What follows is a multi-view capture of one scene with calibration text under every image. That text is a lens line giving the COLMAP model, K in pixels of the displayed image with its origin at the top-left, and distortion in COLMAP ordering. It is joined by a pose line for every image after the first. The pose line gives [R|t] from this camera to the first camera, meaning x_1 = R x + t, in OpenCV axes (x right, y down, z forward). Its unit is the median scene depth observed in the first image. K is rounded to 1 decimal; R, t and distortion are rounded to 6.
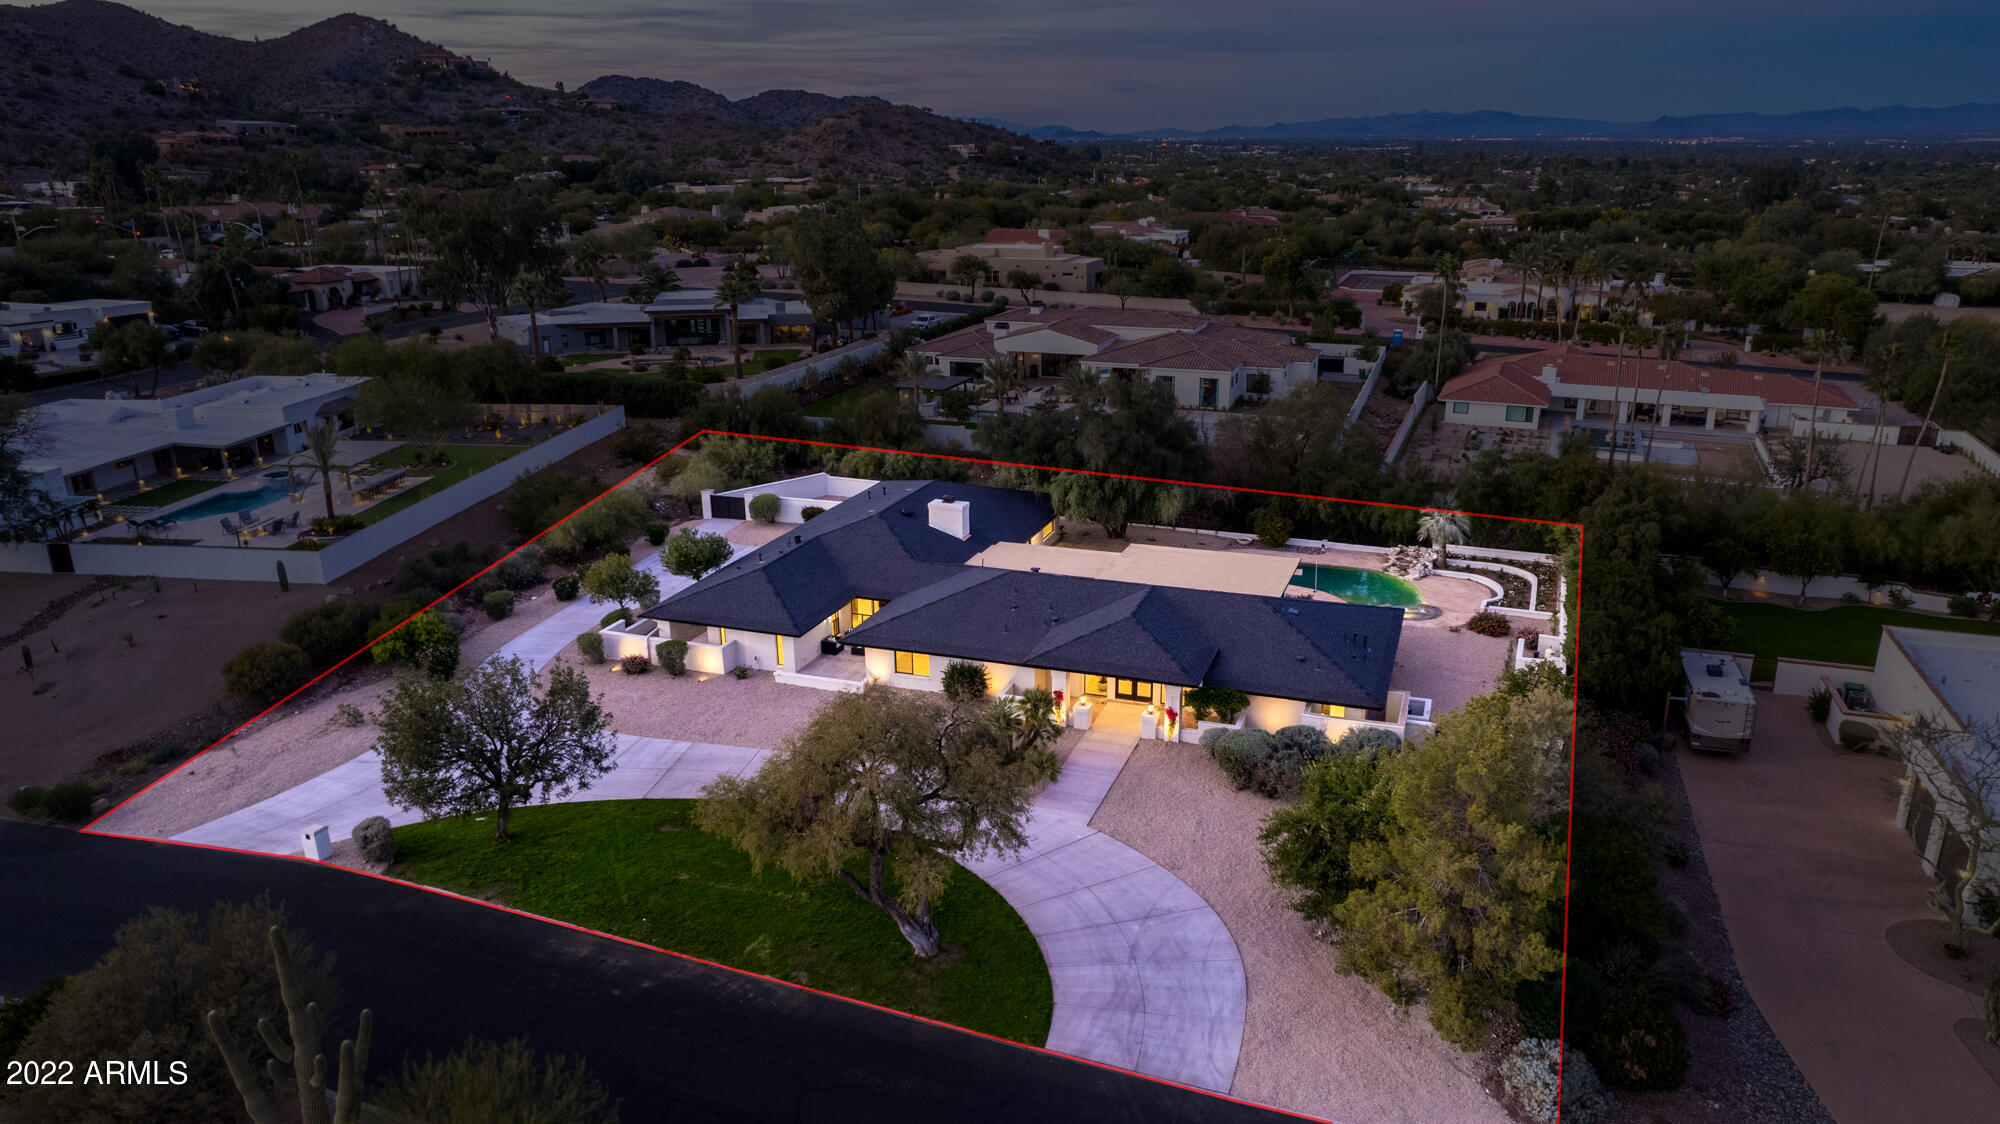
lens RADIAL K [[1361.3, 0, 1011.1], [0, 1361.3, 557.3], [0, 0, 1]] dist [-0.083645, 0.093469]
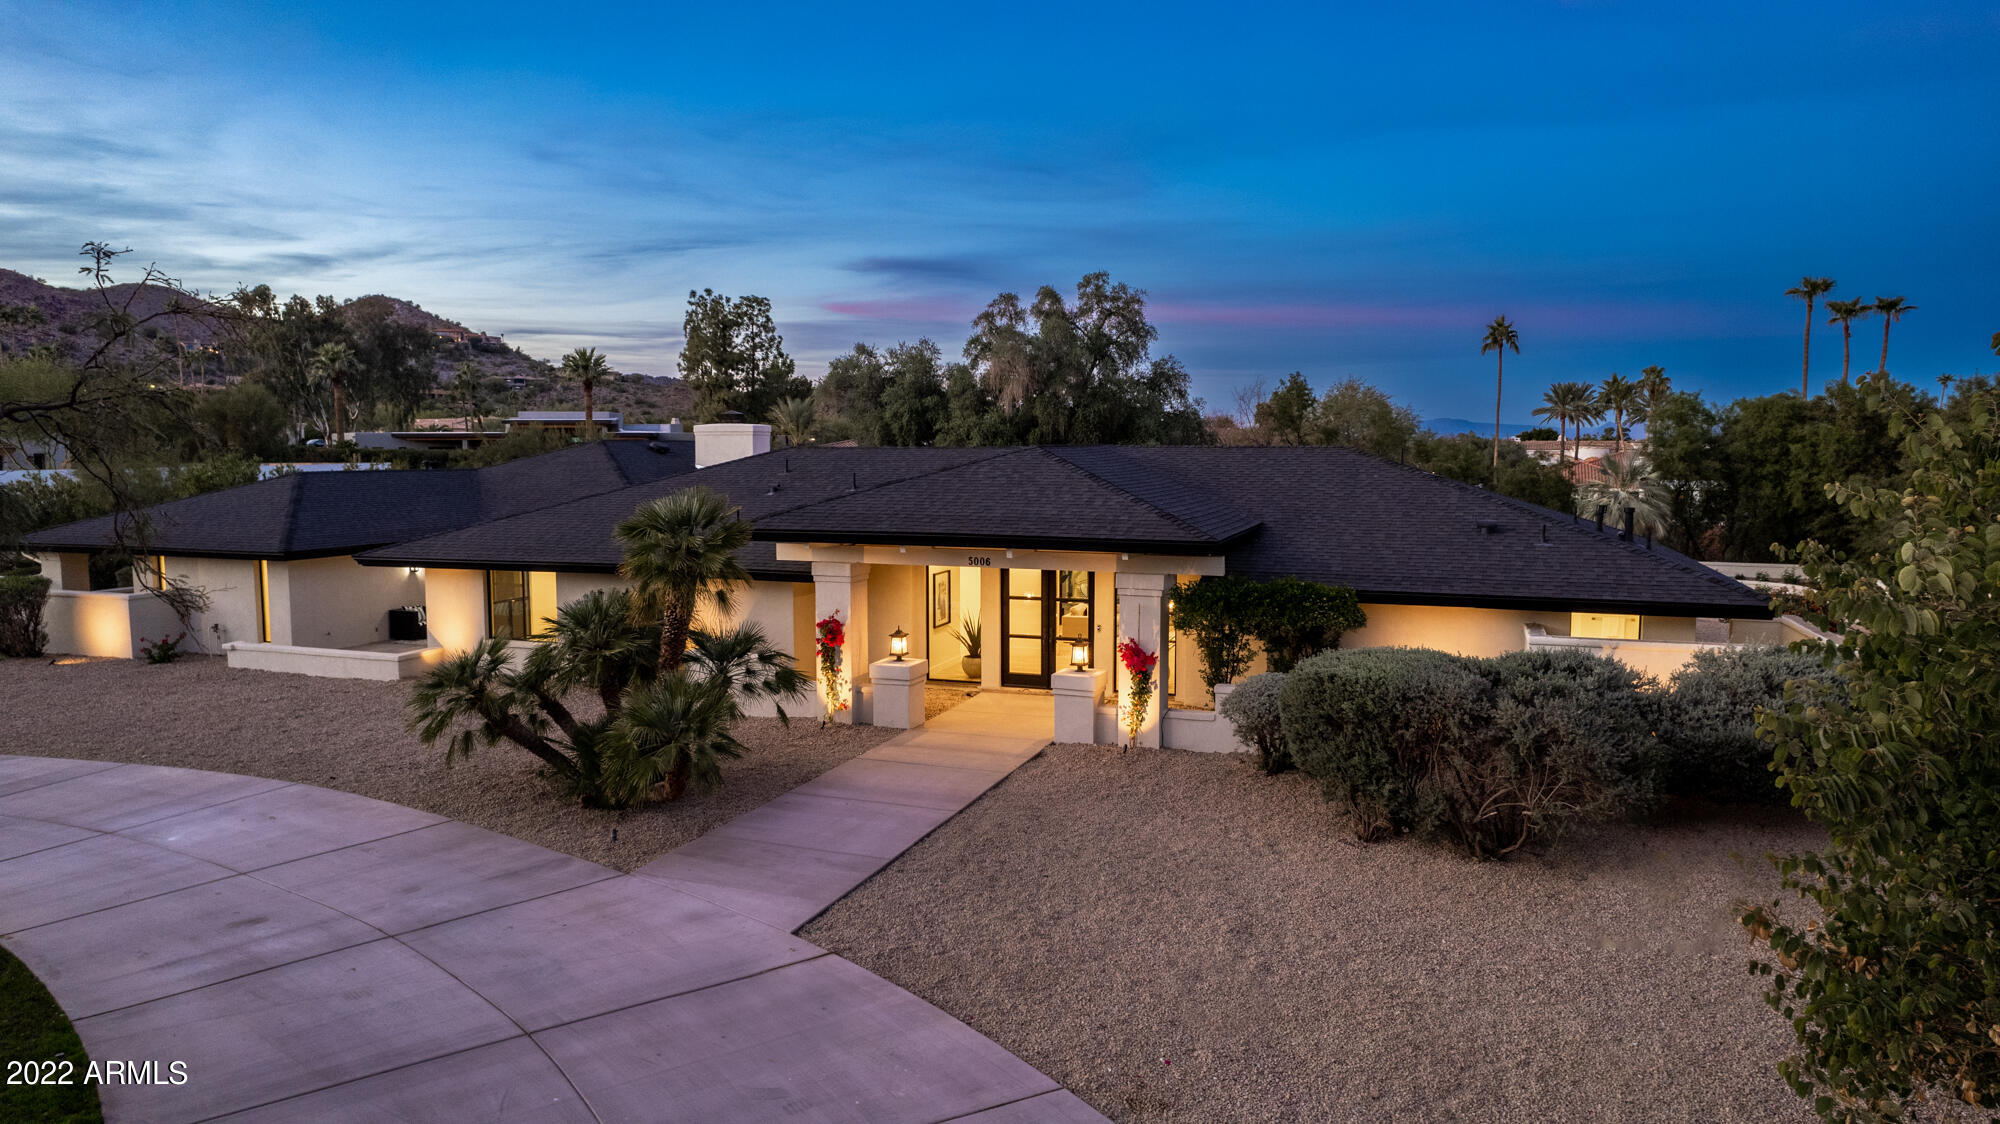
lens RADIAL K [[1286.1, 0, 990.0], [0, 1286.1, 570.5], [0, 0, 1]] dist [-0.070930, 0.063344]
pose [[0.999884, 0.007264, -0.013405, 0.053094], [-0.009923, 0.977566, -0.210393, 0.101813], [0.011576, 0.210502, 0.977525, 0.423089]]
